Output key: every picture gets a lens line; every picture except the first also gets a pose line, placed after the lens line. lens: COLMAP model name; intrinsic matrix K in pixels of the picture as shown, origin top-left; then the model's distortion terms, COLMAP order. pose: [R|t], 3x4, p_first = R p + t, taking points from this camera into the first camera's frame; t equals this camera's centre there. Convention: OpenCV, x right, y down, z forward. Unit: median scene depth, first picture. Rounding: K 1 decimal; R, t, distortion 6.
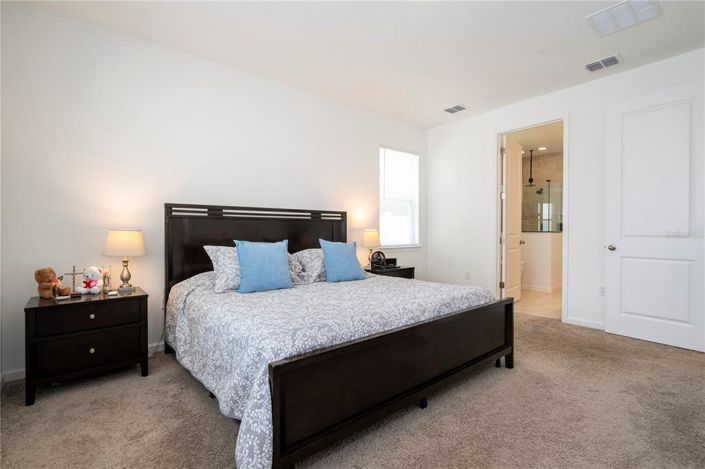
lens RADIAL K [[321.0, 0, 352.6], [0, 321.0, 240.8], [0, 0, 1]] dist [0.000822, 0.000205]
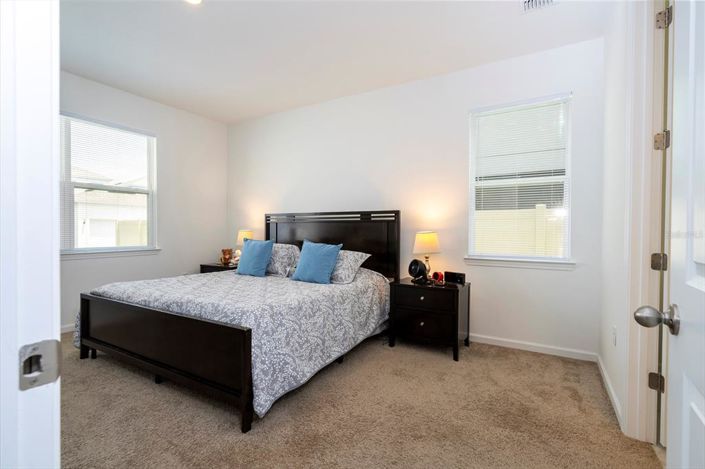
lens RADIAL K [[321.0, 0, 352.6], [0, 321.0, 240.8], [0, 0, 1]] dist [0.000822, 0.000205]
pose [[0.348341, 0.028218, -0.936943, 0.757411], [-0.037444, 0.999168, 0.016171, -0.019325], [0.936620, 0.029450, 0.349108, 0.606236]]
